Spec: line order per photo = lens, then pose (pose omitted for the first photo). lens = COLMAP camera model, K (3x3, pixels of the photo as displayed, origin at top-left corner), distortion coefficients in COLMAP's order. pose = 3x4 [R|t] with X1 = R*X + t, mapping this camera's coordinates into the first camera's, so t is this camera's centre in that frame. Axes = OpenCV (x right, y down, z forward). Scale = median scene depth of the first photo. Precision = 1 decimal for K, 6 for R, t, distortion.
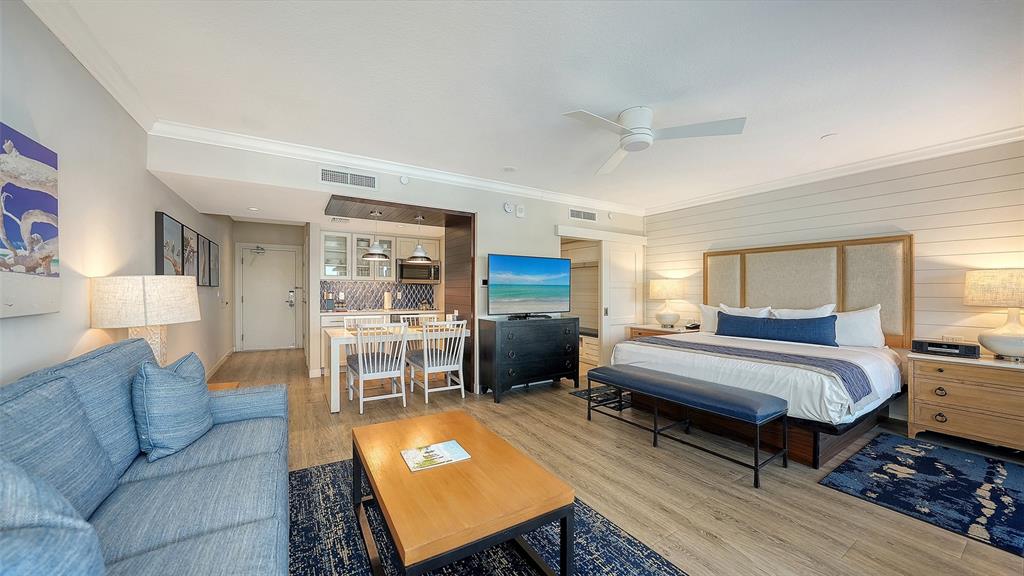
lens RADIAL K [[366.5, 0, 507.2], [0, 366.5, 290.1], [0, 0, 1]] dist [-0.000030, -0.000005]
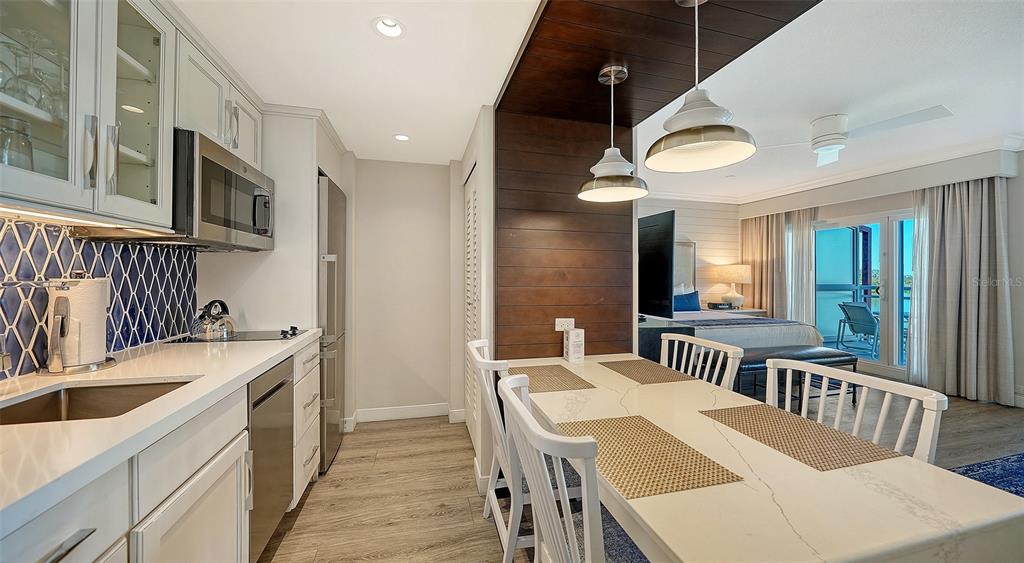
lens RADIAL K [[367.6, 0, 512.3], [0, 367.6, 274.1], [0, 0, 1]] dist [-0.001629, -0.000110]
pose [[0.278721, -0.002287, 0.960369, -0.451185], [-0.008950, 0.999948, 0.004978, 0.000385], [-0.960330, -0.009983, 0.278686, 0.726559]]
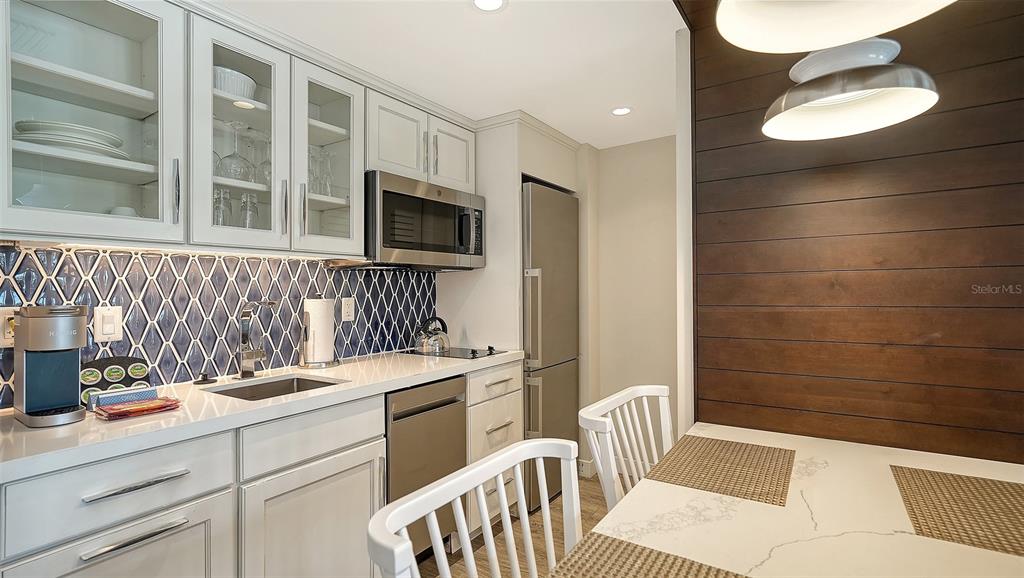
lens RADIAL K [[475.4, 0, 520.0], [0, 475.4, 288.9], [0, 0, 1]] dist [-0.000038, 0.000081]
pose [[0.899045, -0.019672, 0.437415, -0.346591], [0.020688, 0.999783, 0.002443, 0.000902], [-0.437368, 0.006852, 0.899256, 0.630529]]
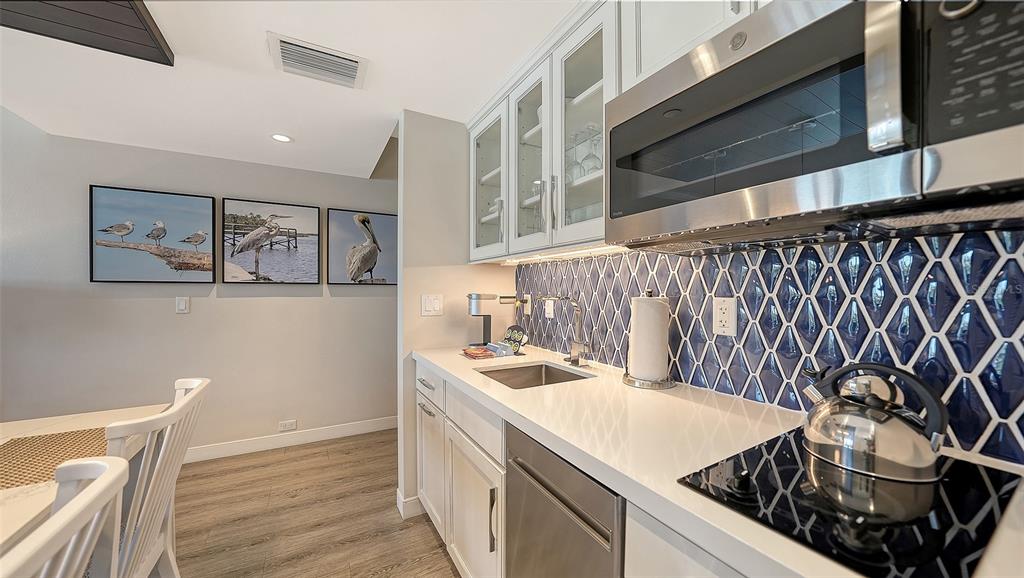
lens RADIAL K [[366.5, 0, 507.2], [0, 366.5, 291.1], [0, 0, 1]] dist [-0.000030, -0.000005]
pose [[-0.034278, -0.004414, -0.999403, -0.117344], [0.000989, 0.999990, -0.004451, 0.003268], [0.999412, -0.001141, -0.034273, 0.931764]]
